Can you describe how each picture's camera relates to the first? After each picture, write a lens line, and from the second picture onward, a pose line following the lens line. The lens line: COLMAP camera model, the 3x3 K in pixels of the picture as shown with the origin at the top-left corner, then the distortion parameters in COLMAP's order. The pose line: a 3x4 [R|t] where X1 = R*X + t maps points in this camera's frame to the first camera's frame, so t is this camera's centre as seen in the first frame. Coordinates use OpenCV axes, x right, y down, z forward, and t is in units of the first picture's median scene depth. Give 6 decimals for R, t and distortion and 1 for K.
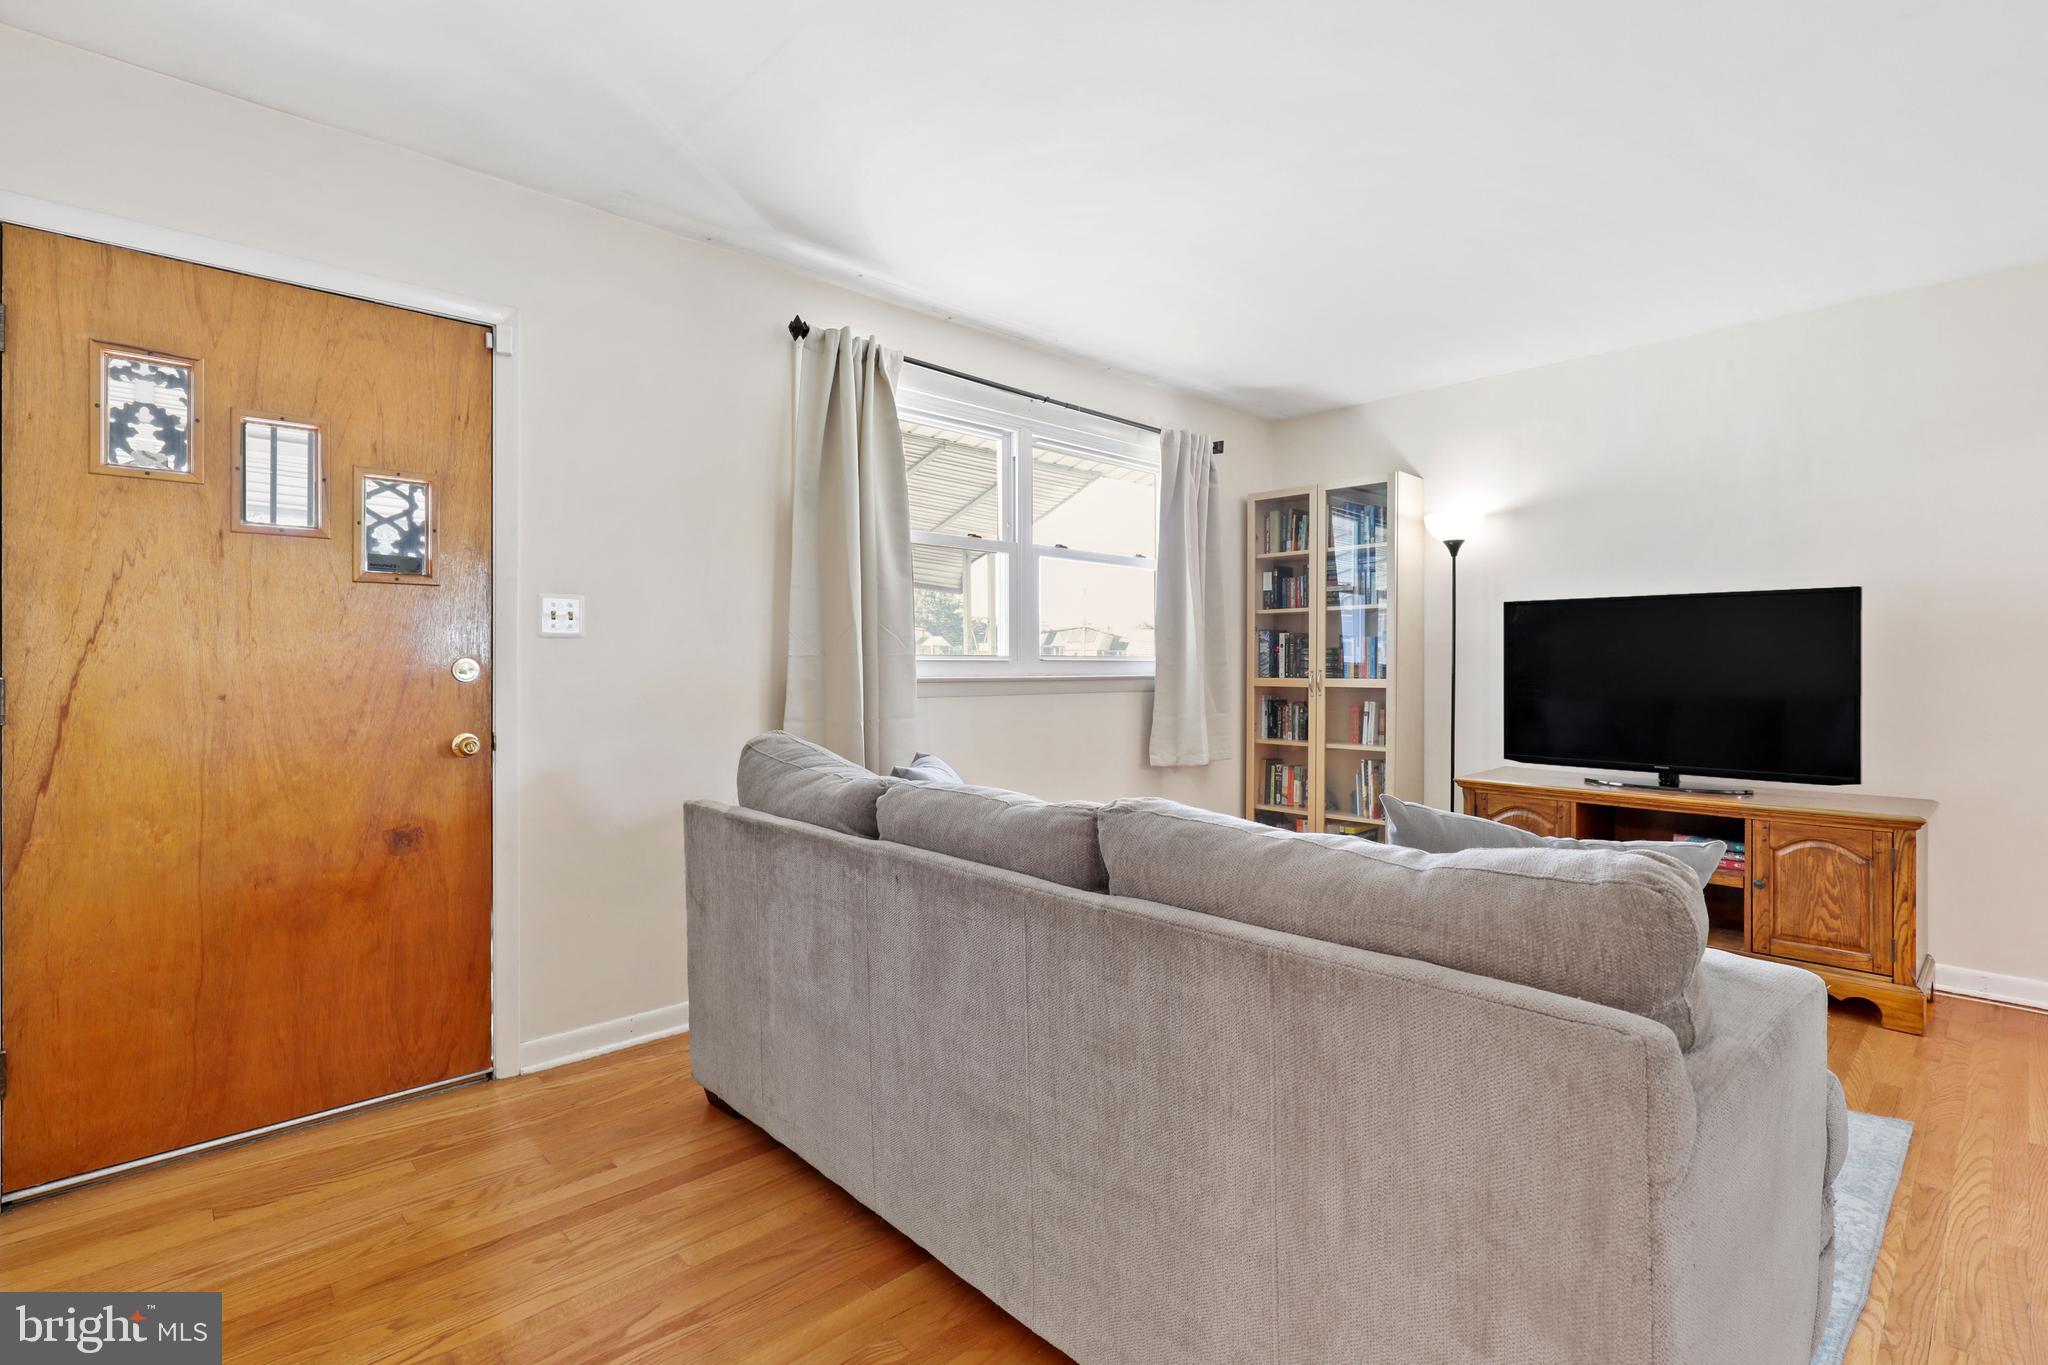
lens RADIAL K [[961.3, 0, 1025.5], [0, 961.3, 665.3], [0, 0, 1]] dist [-0.001528, 0.000198]
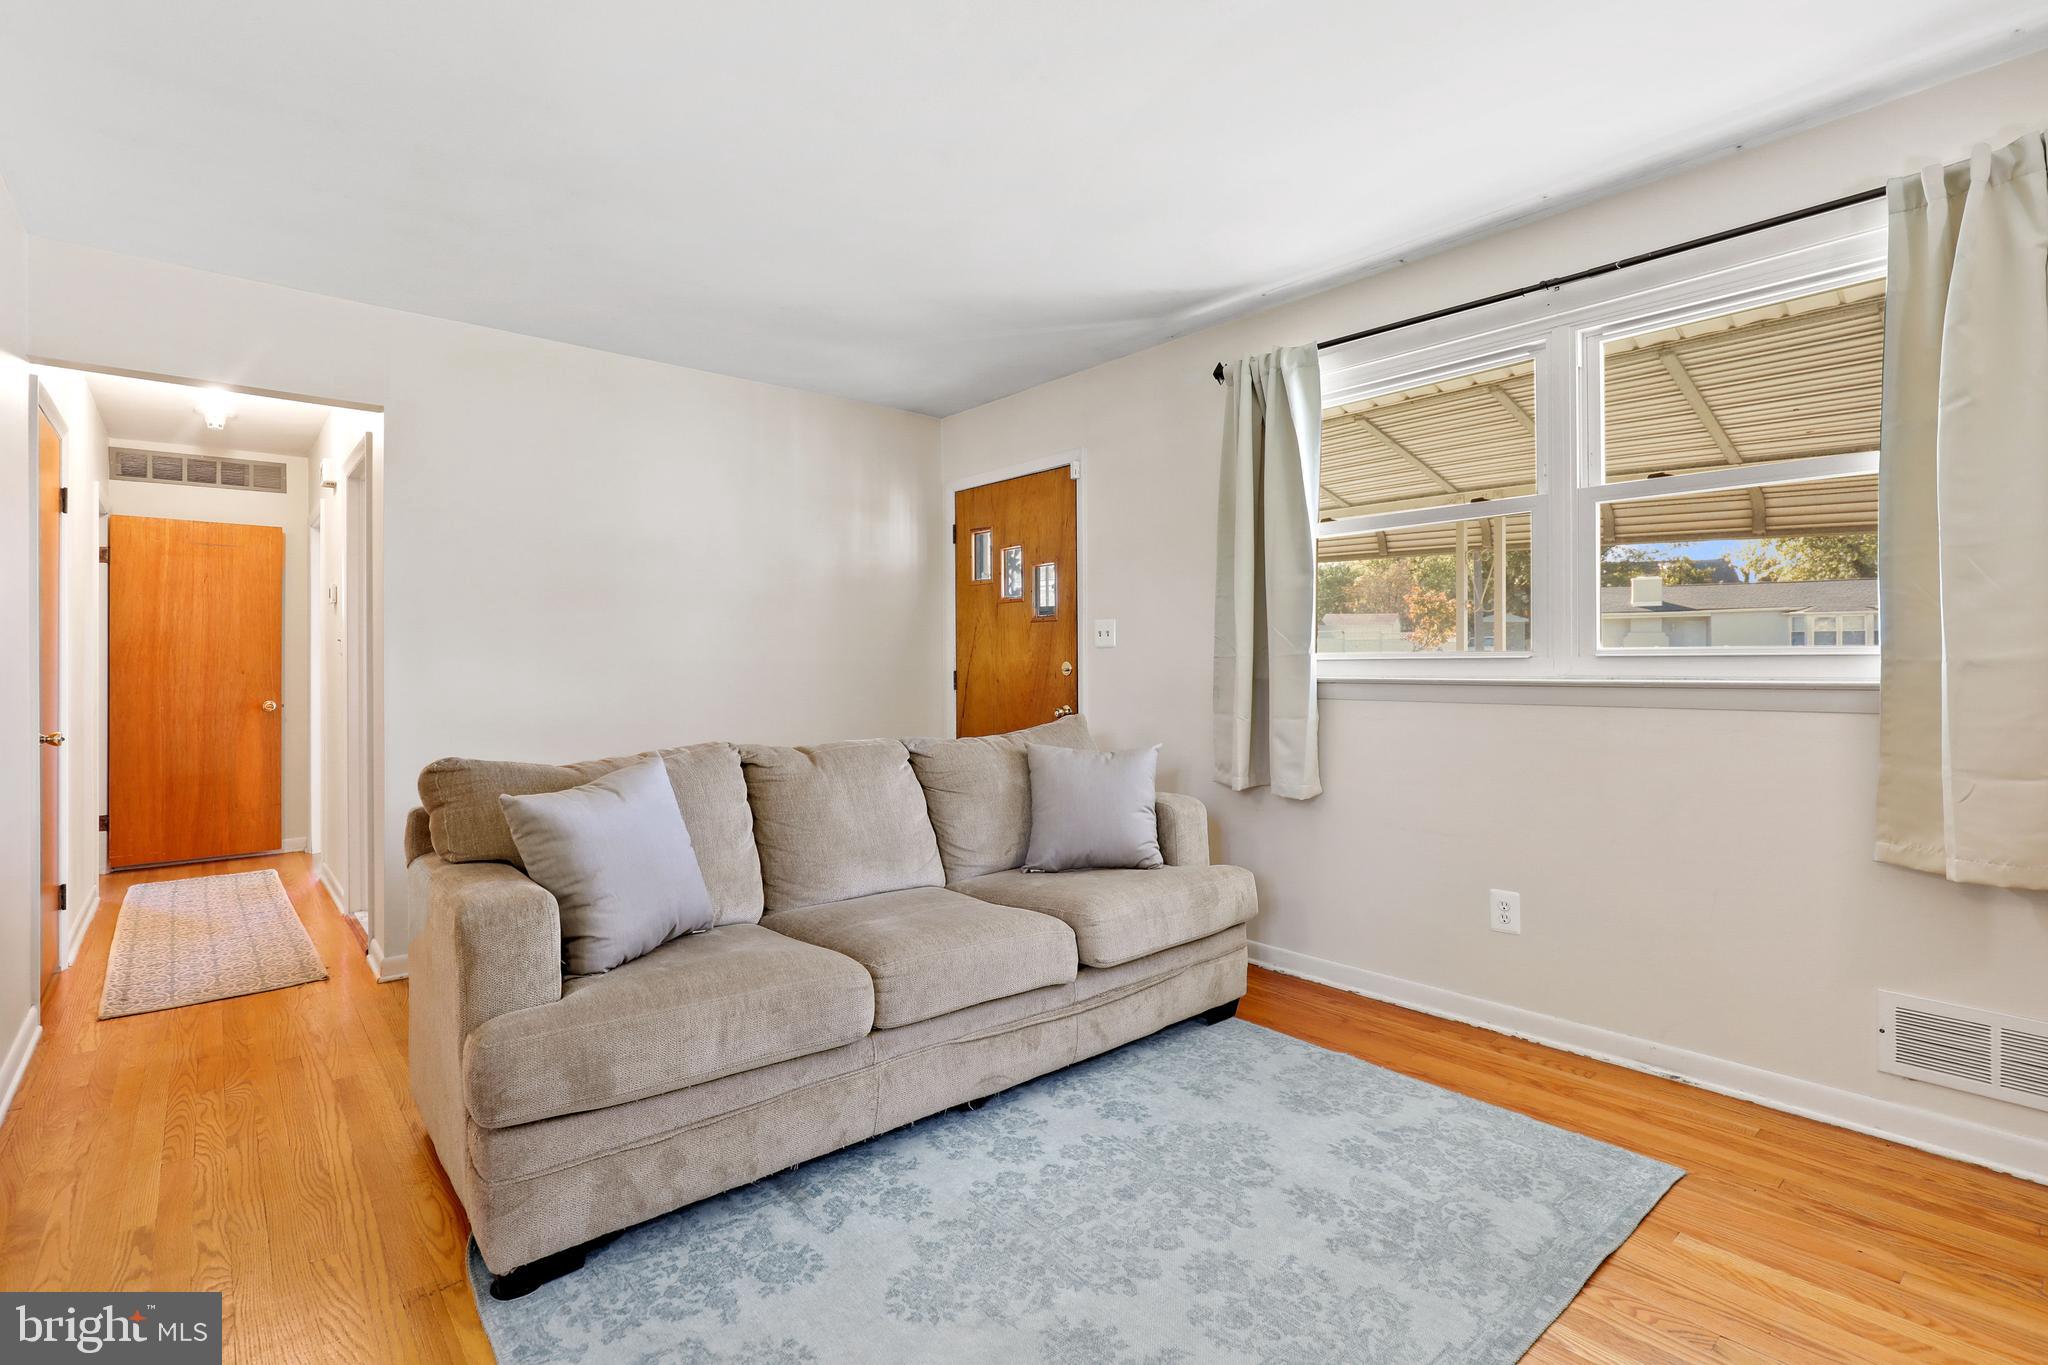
lens RADIAL K [[961.3, 0, 1025.5], [0, 961.3, 665.3], [0, 0, 1]] dist [-0.001528, 0.000198]
pose [[-0.045894, -0.001415, -0.998945, 0.933285], [0.002291, 0.999996, -0.001522, 0.001221], [0.998944, -0.002359, -0.045890, 0.824984]]
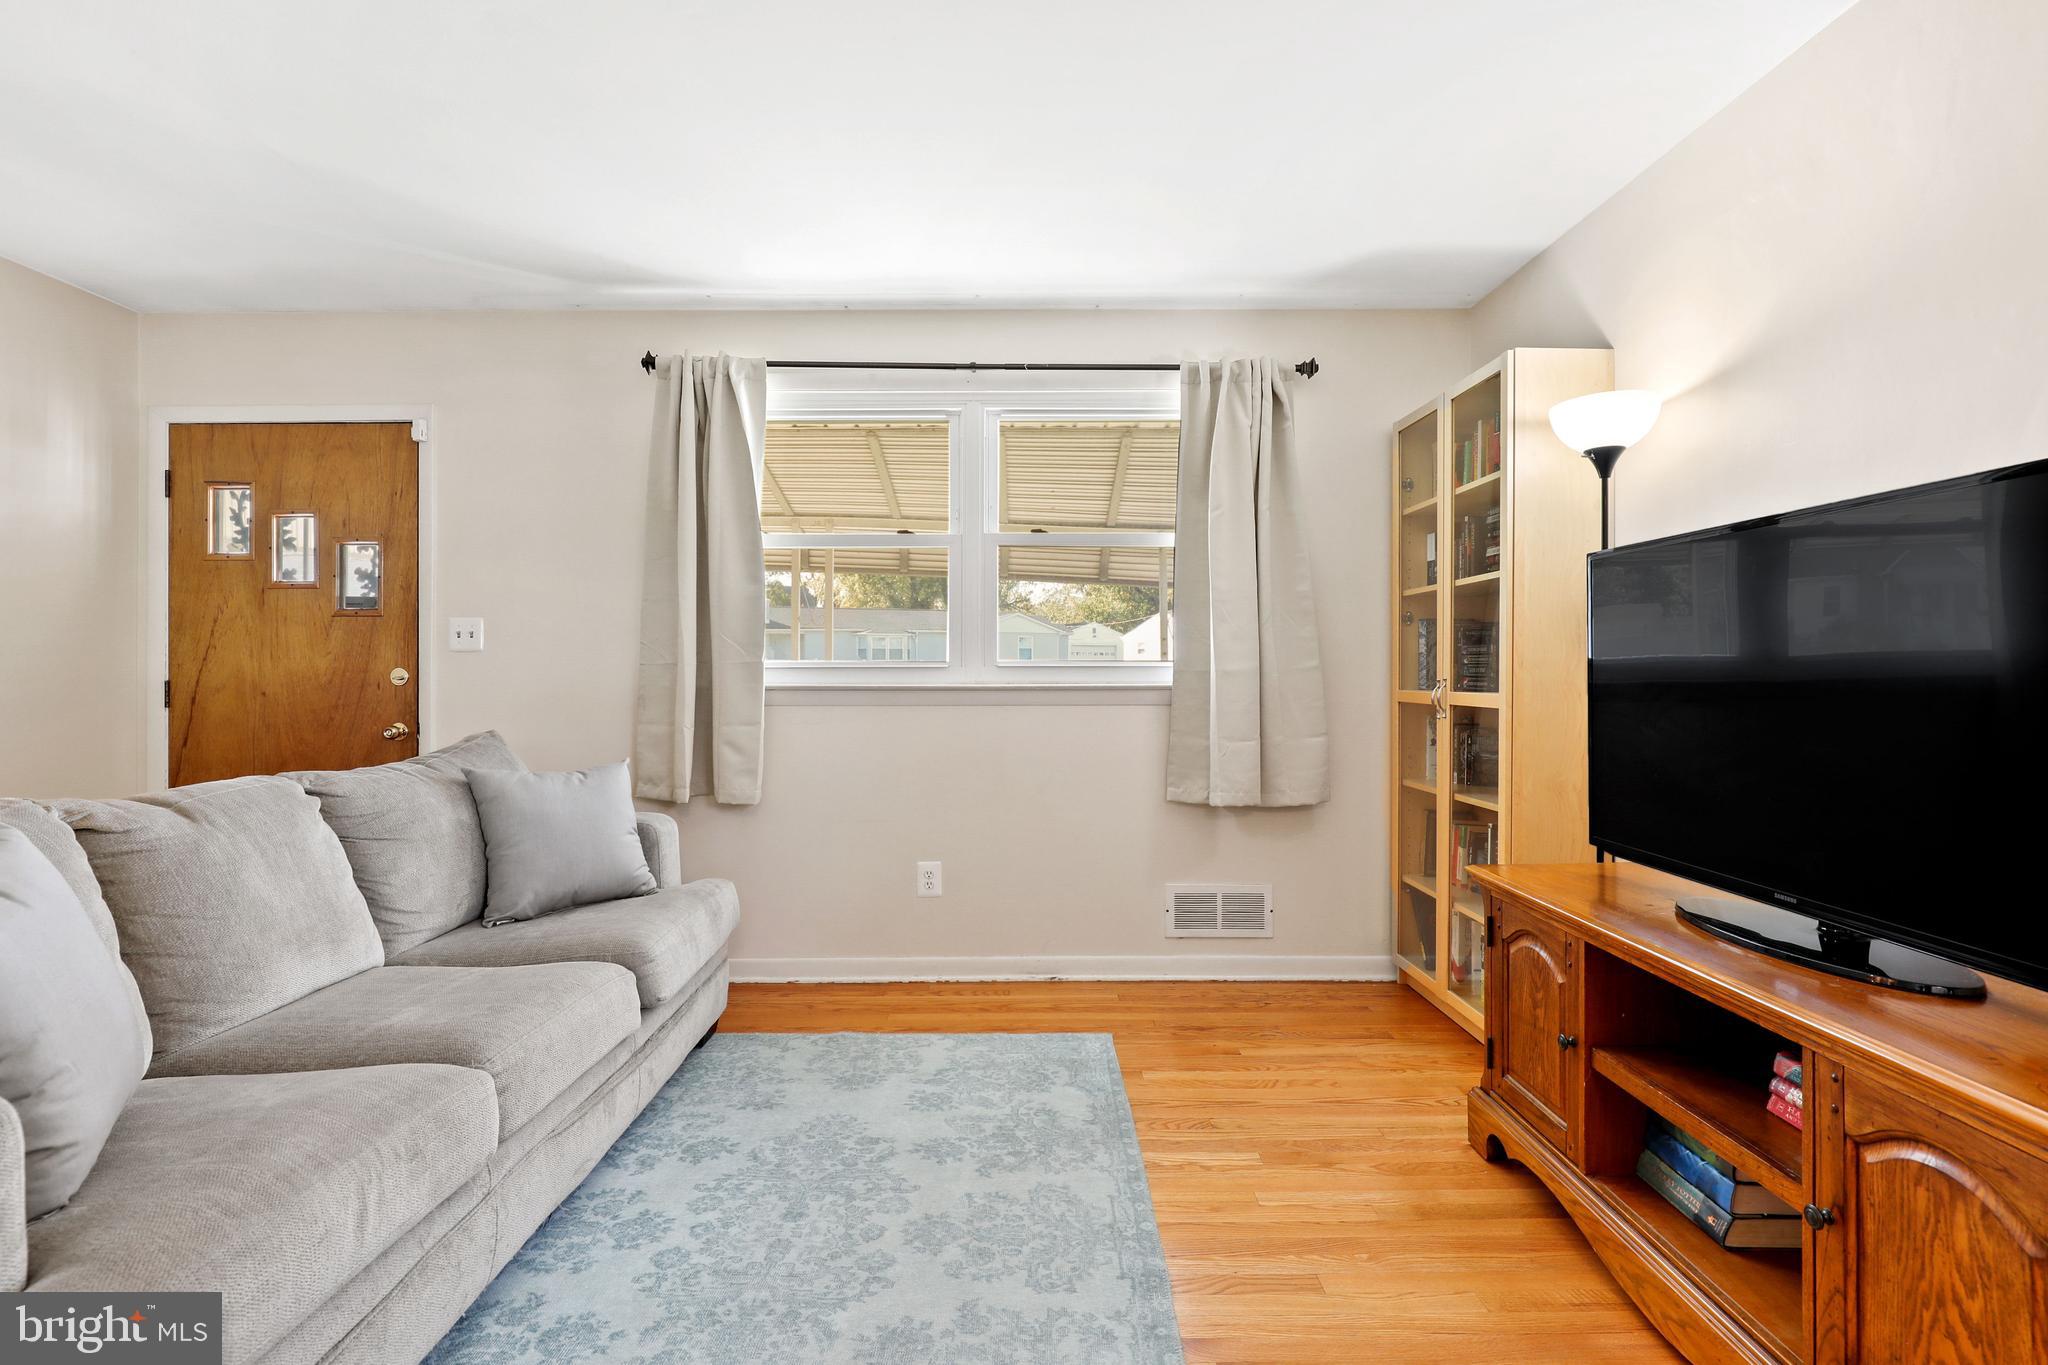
lens RADIAL K [[965.2, 0, 1021.0], [0, 965.2, 674.0], [0, 0, 1]] dist [-0.002273, -0.000219]
pose [[0.726738, -0.001714, -0.686913, 0.824325], [0.001841, 0.999998, -0.000549, 0.002658], [0.686912, -0.000866, 0.726740, 0.500121]]
